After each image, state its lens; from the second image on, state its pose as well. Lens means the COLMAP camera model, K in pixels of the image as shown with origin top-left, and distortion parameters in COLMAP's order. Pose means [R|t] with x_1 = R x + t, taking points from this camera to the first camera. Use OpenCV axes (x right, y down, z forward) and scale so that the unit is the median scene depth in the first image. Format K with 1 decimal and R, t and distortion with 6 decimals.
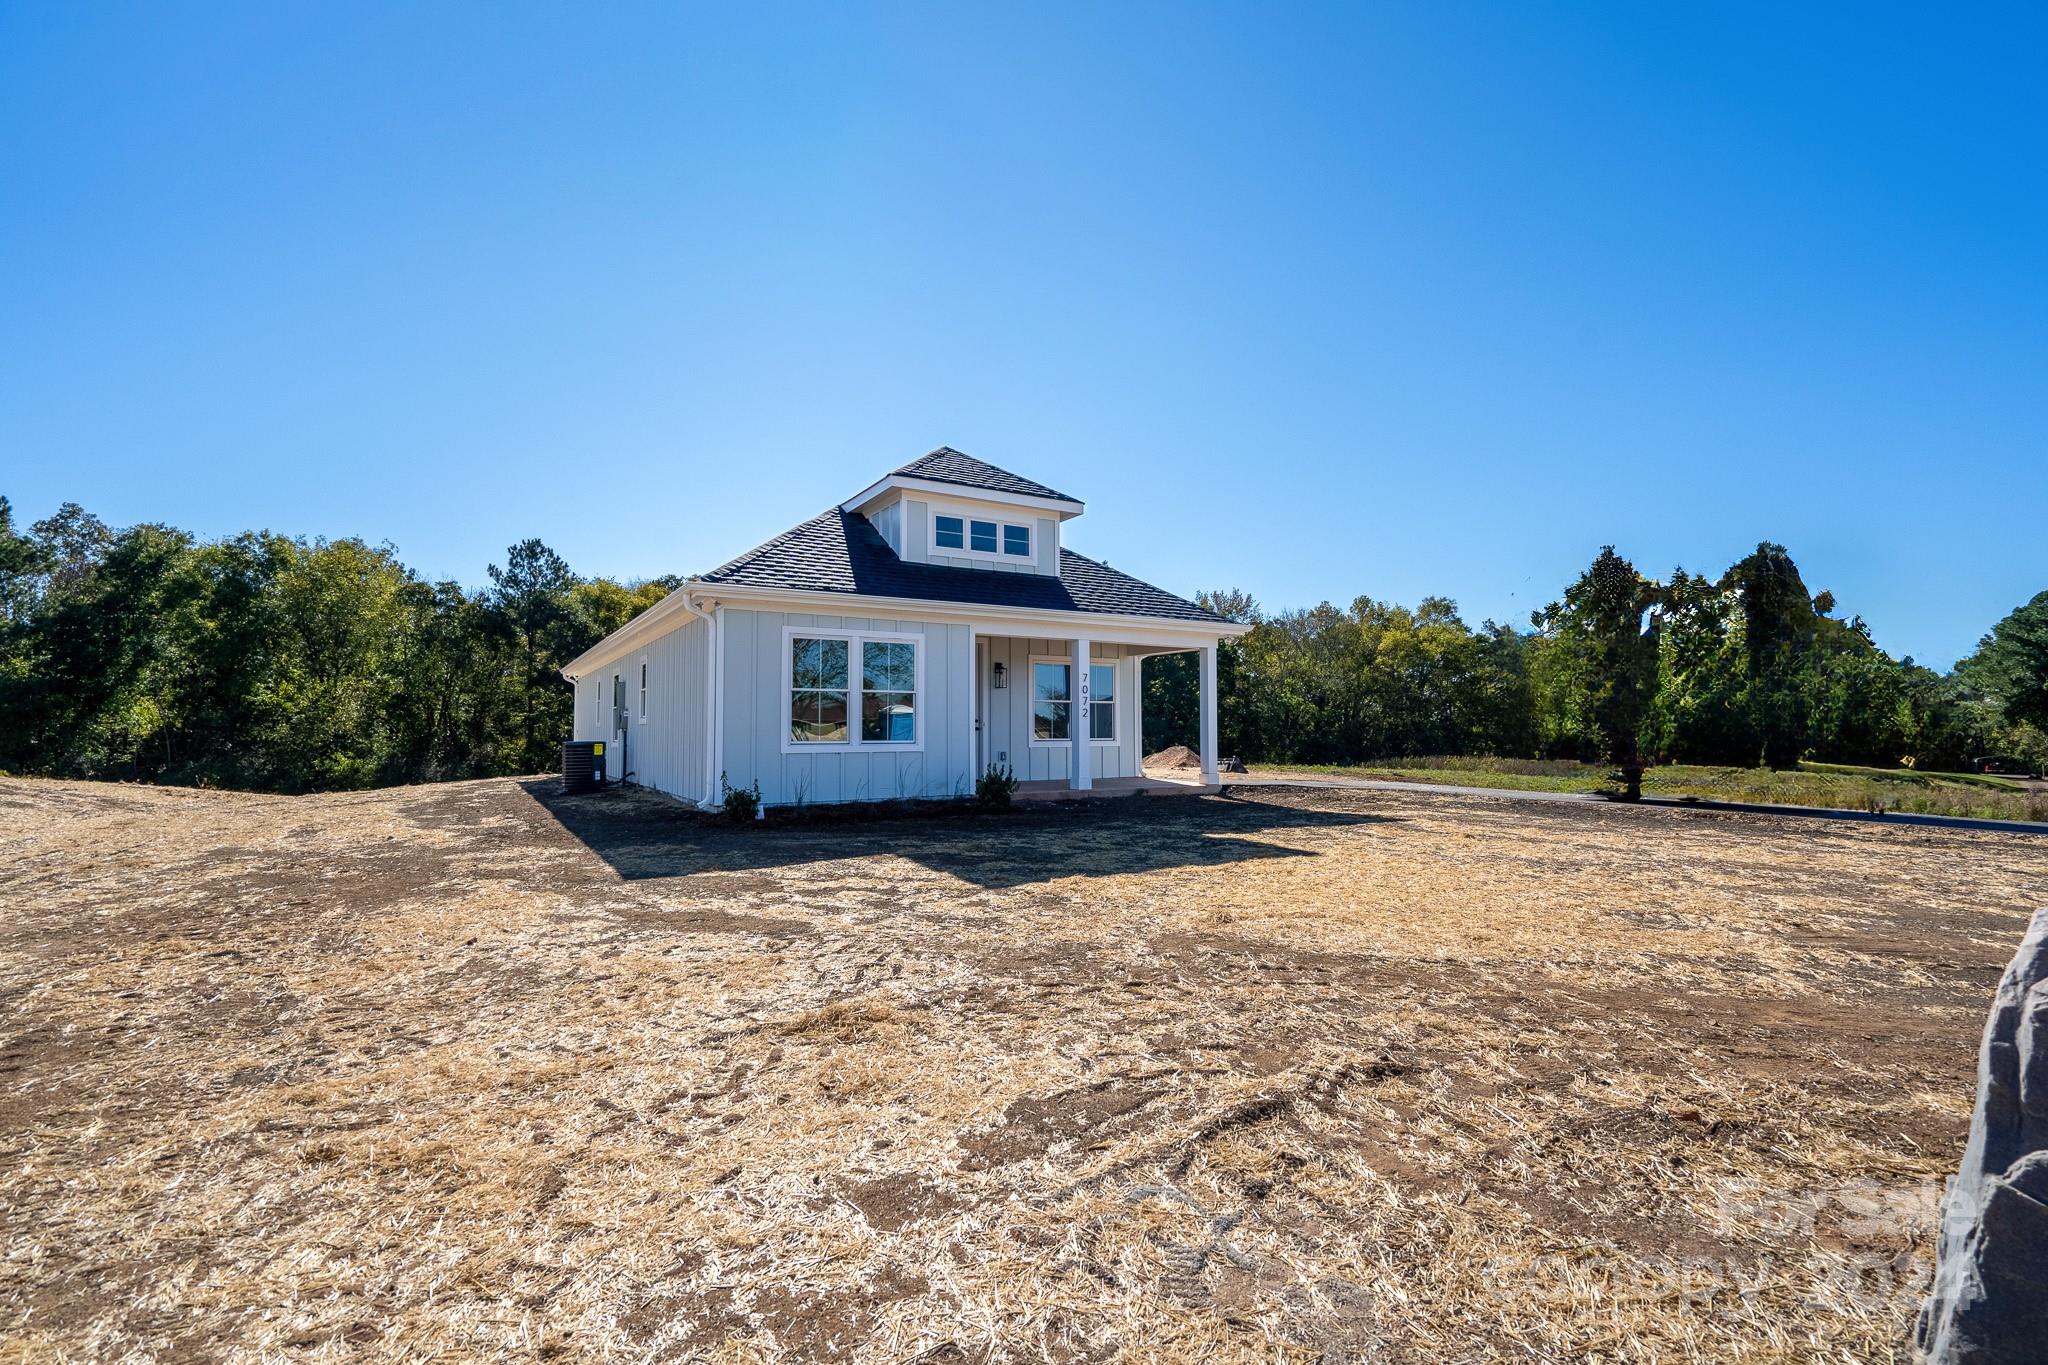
lens RADIAL K [[935.1, 0, 1005.8], [0, 935.1, 696.1], [0, 0, 1]] dist [0.000931, 0.000484]
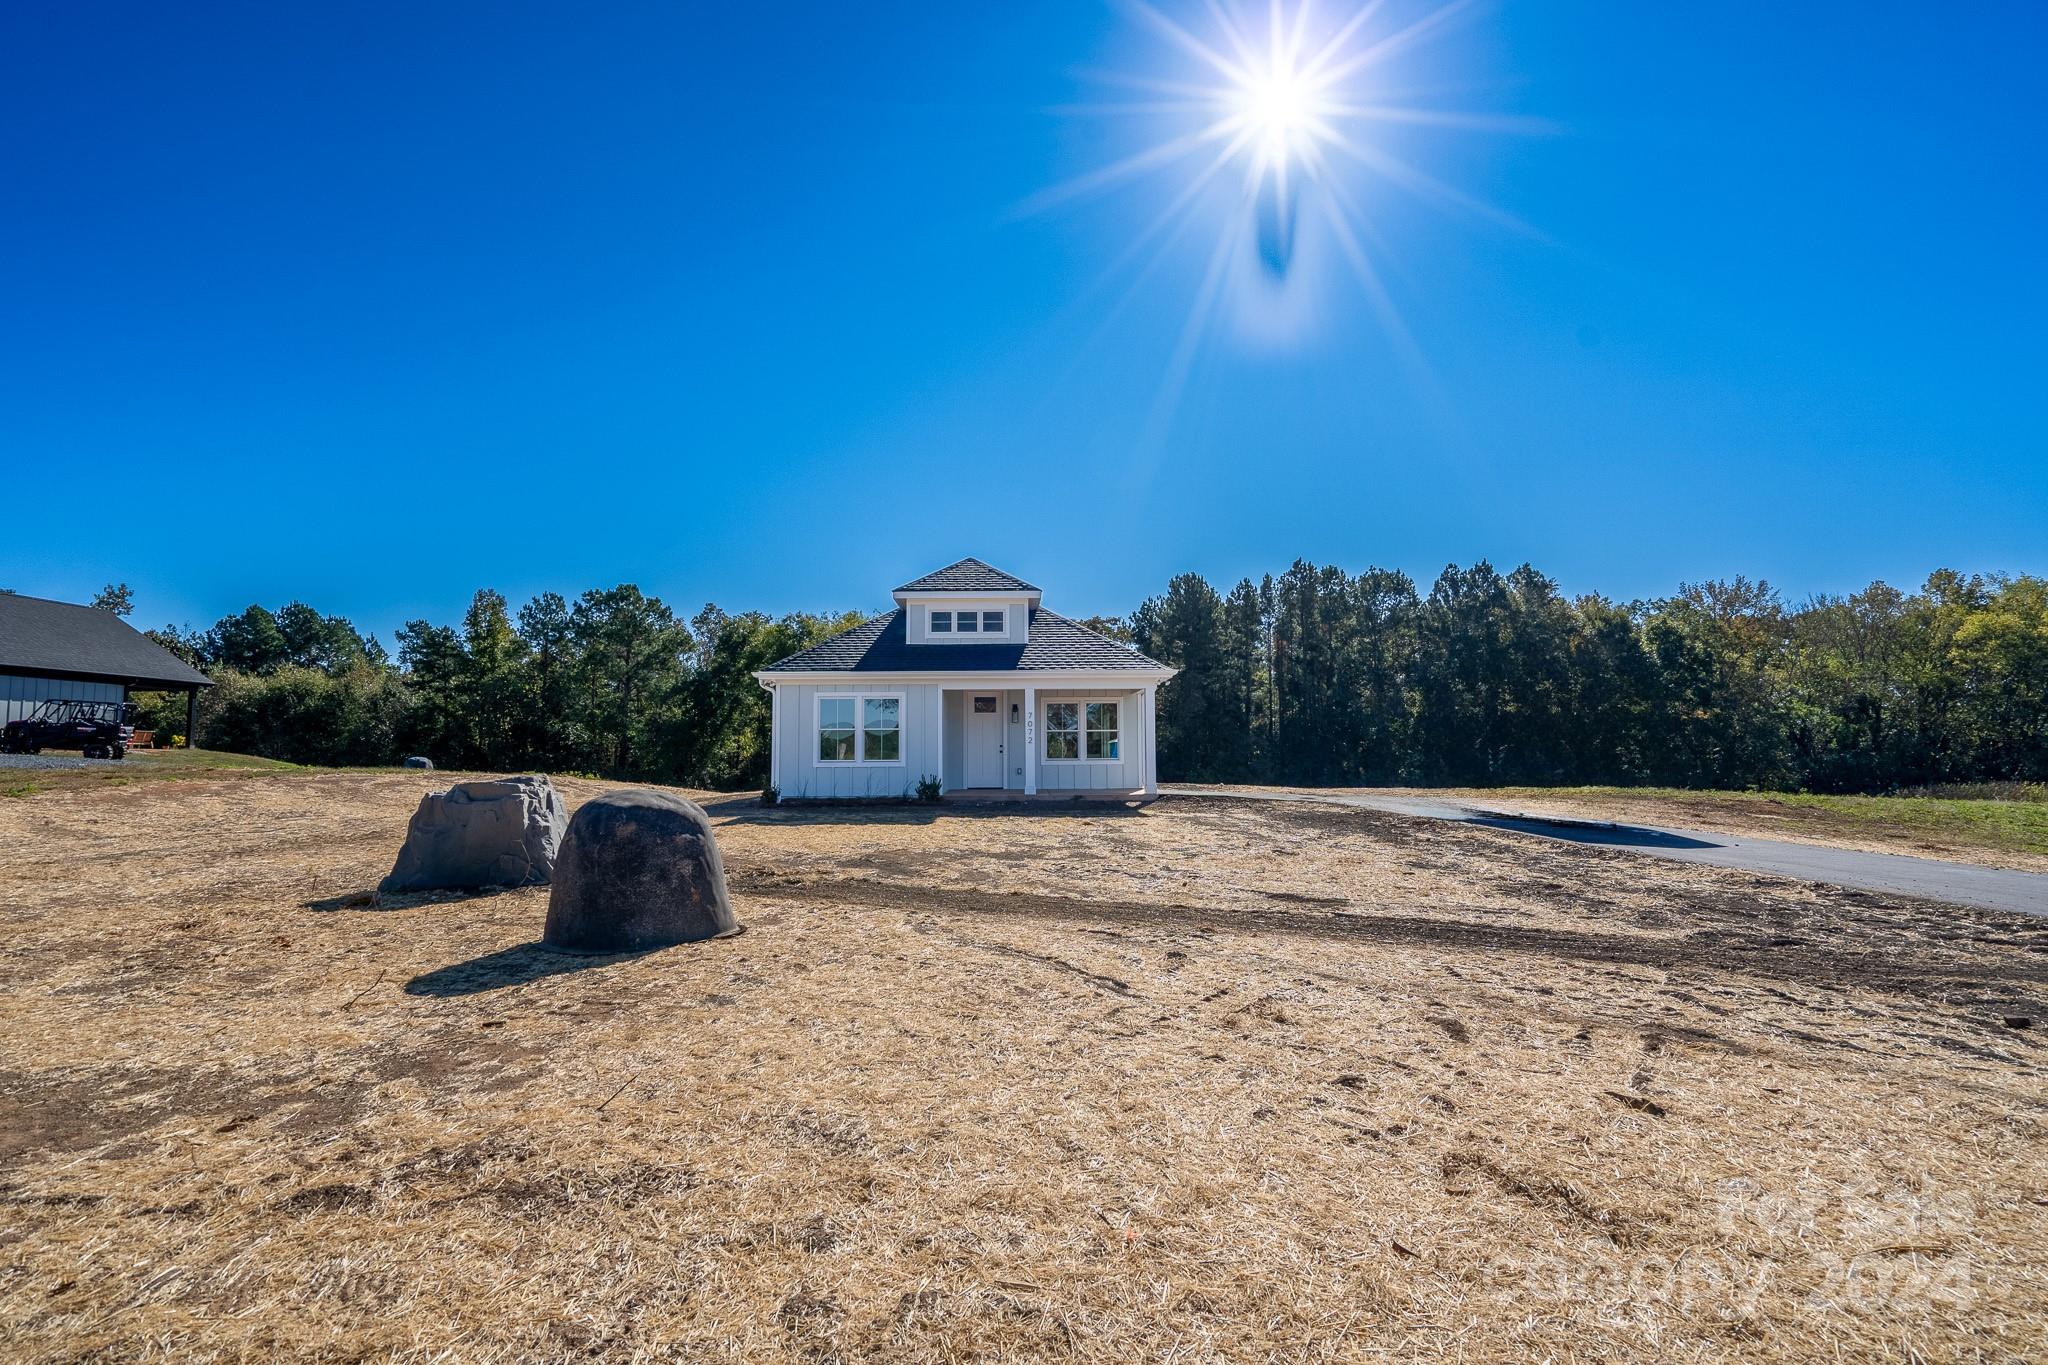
lens RADIAL K [[935.1, 0, 1005.8], [0, 935.1, 696.1], [0, 0, 1]] dist [0.000931, 0.000484]
pose [[0.861081, -0.034826, -0.507274, 0.730798], [0.023799, 0.999319, -0.028207, -0.009588], [0.507911, 0.012216, 0.861323, -0.225909]]
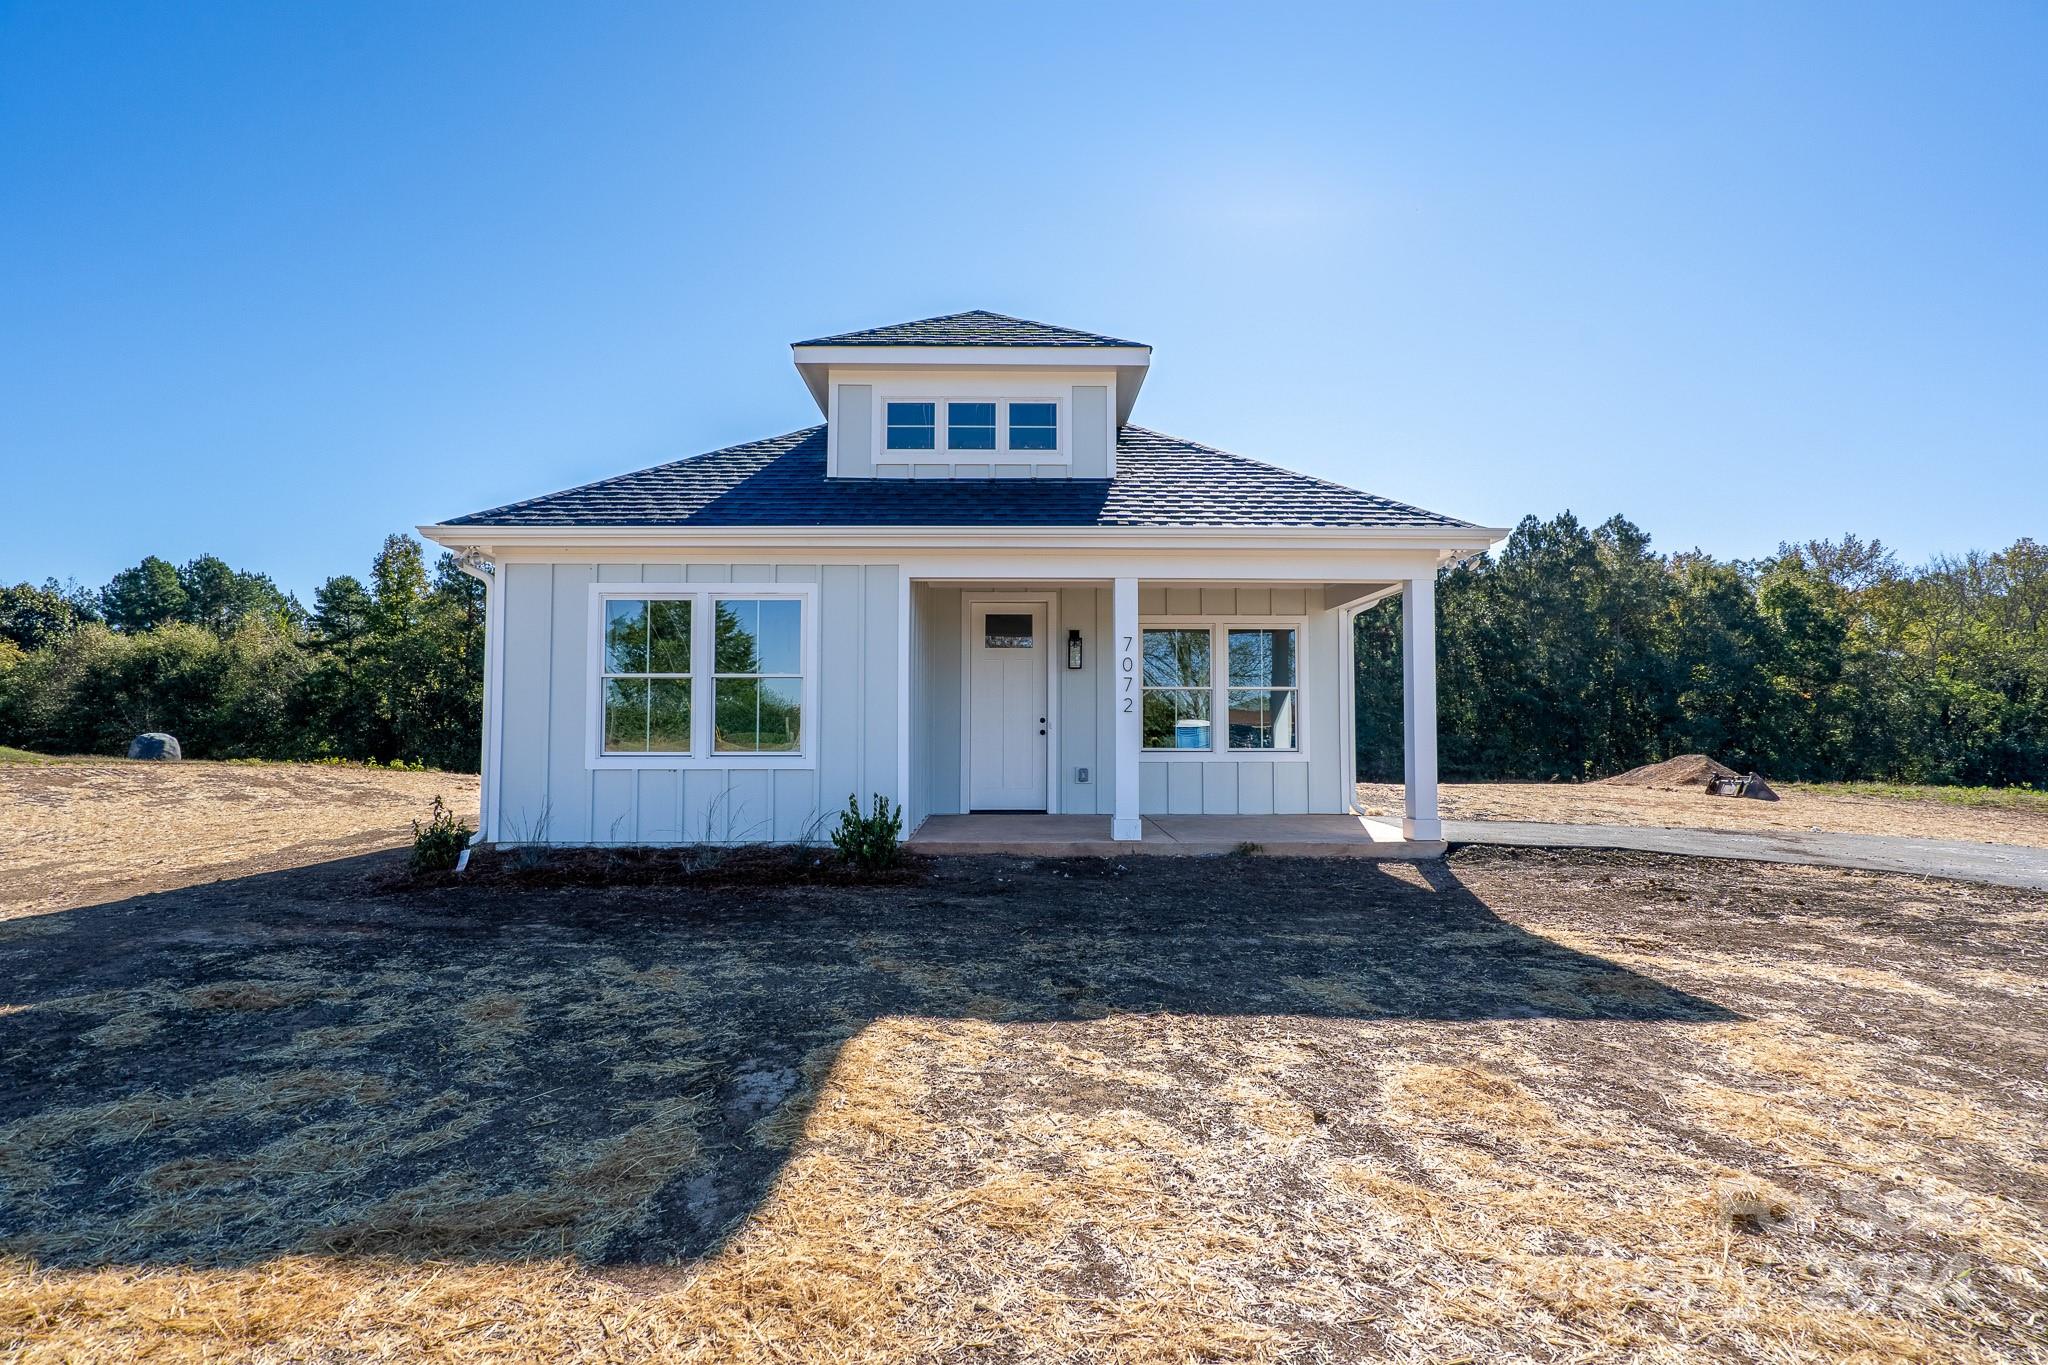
lens RADIAL K [[920.8, 0, 1010.7], [0, 920.8, 700.4], [0, 0, 1]] dist [0.000606, 0.000329]
pose [[0.865354, -0.014699, -0.500946, 0.287544], [0.017017, 0.999855, 0.000058, 0.012502], [0.500872, -0.008575, 0.865479, 0.452113]]
